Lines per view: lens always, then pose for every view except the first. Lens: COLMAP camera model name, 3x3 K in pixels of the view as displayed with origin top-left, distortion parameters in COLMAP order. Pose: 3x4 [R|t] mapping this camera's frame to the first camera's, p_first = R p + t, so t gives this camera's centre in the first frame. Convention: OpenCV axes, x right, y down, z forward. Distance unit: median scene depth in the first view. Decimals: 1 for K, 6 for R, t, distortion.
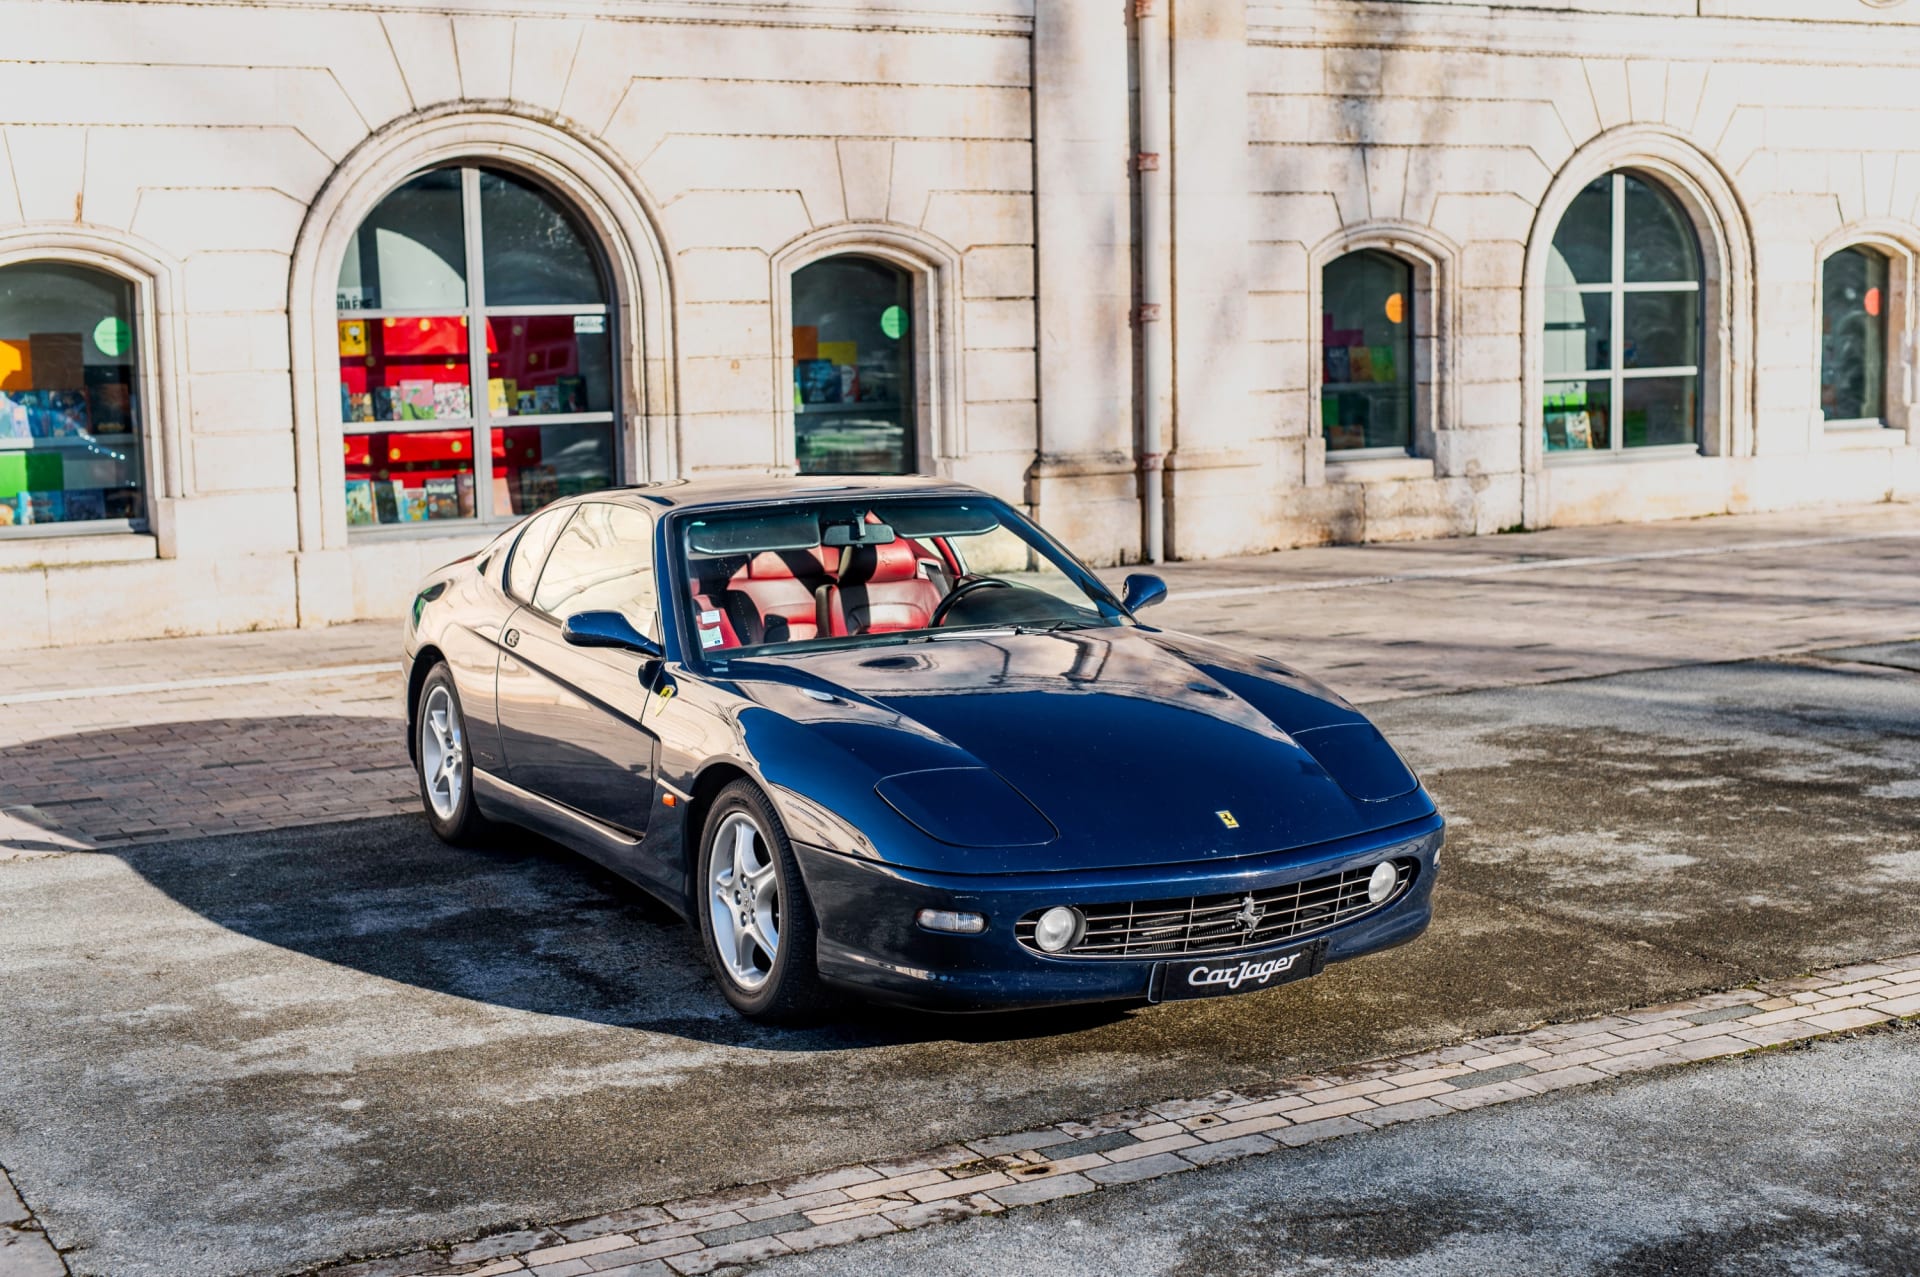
lens RADIAL K [[2698.3, 0, 975.6], [0, 2698.3, 642.7], [0, 0, 1]] dist [0.014801, 0.000000]
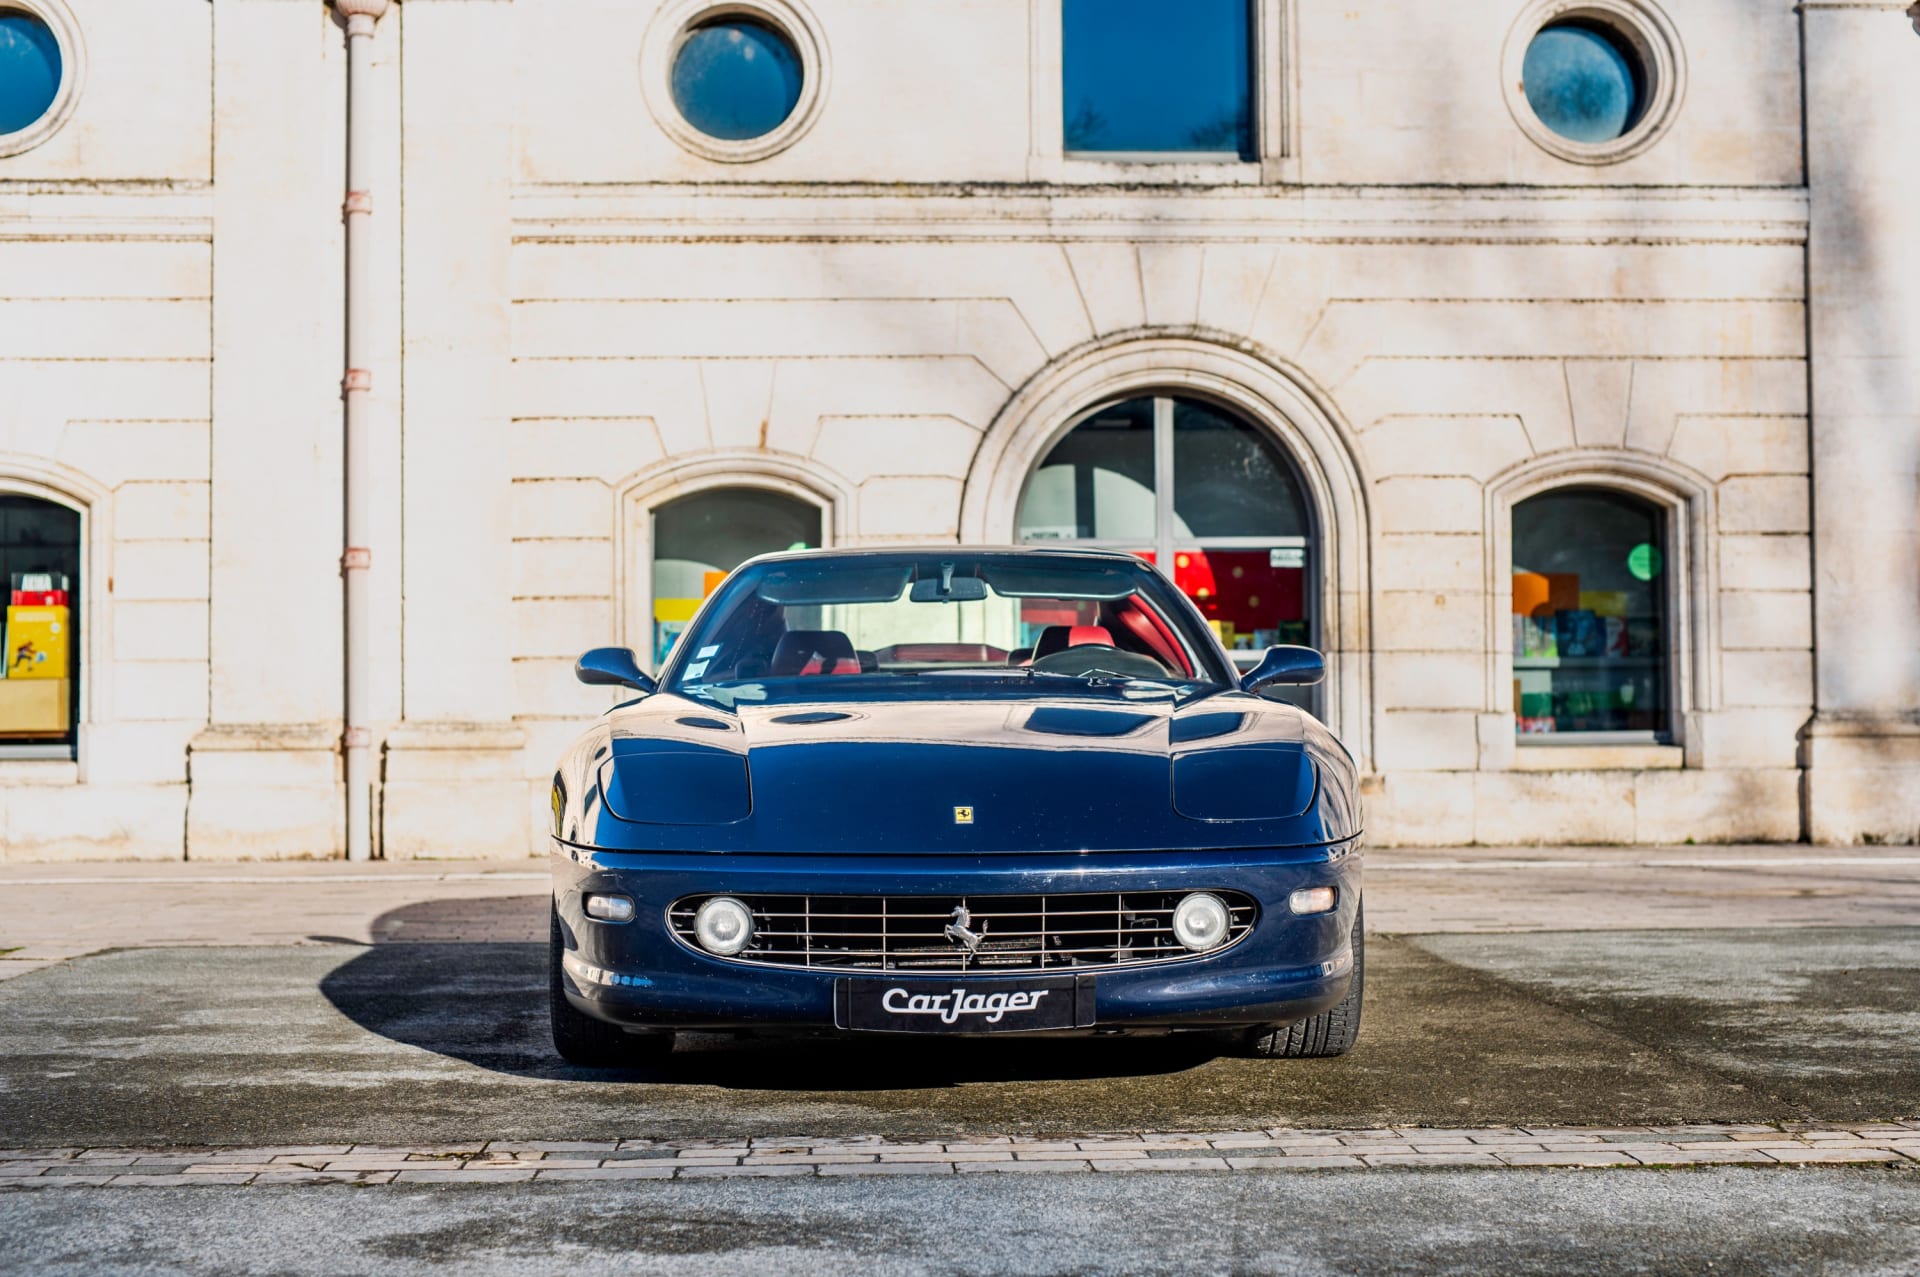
lens RADIAL K [[2698.3, 0, 947.6], [0, 2698.3, 637.0], [0, 0, 1]] dist [0.014801, 0.000000]
pose [[0.892265, -0.002123, -0.451508, 0.180787], [-0.067519, 0.988117, -0.138077, 0.049608], [0.446436, 0.153687, 0.881519, 0.109684]]
